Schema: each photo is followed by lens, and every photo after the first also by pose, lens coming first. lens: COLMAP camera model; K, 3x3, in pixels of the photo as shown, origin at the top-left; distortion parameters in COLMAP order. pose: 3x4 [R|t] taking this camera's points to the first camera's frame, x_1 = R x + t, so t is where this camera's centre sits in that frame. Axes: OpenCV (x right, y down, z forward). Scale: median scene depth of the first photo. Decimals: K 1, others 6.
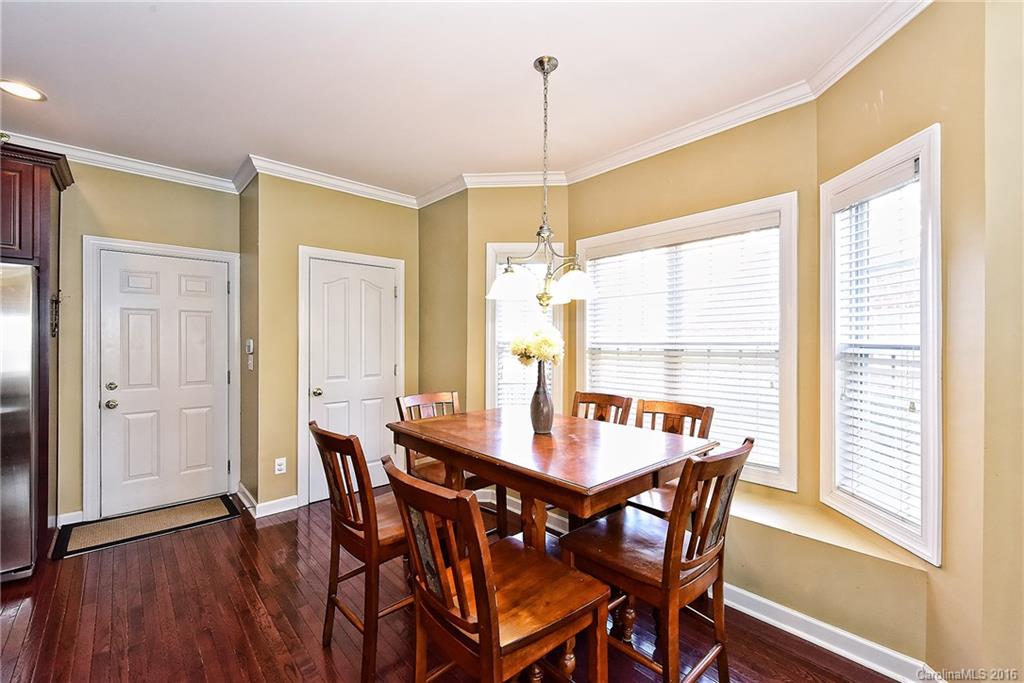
lens RADIAL K [[429.2, 0, 512.0], [0, 429.2, 341.5], [0, 0, 1]] dist [-0.000326, -0.000212]
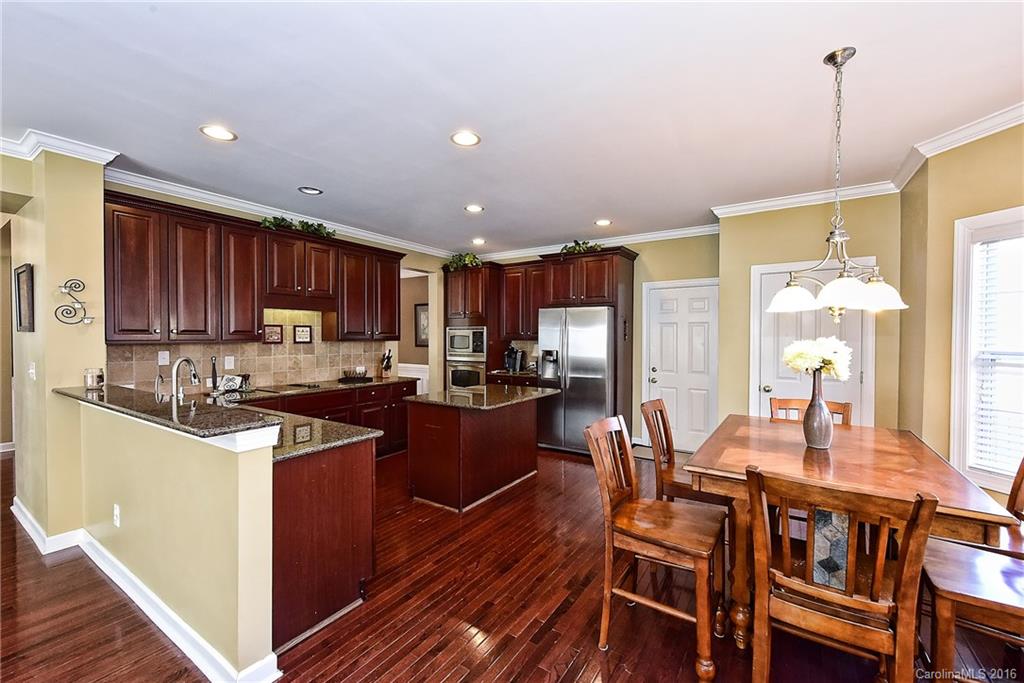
lens RADIAL K [[429.2, 0, 512.0], [0, 429.2, 341.5], [0, 0, 1]] dist [-0.000326, -0.000212]
pose [[0.235192, 0.010140, -0.971896, 0.595977], [-0.001318, 0.999948, 0.010114, -0.023958], [0.971948, -0.001097, 0.235193, 0.063279]]
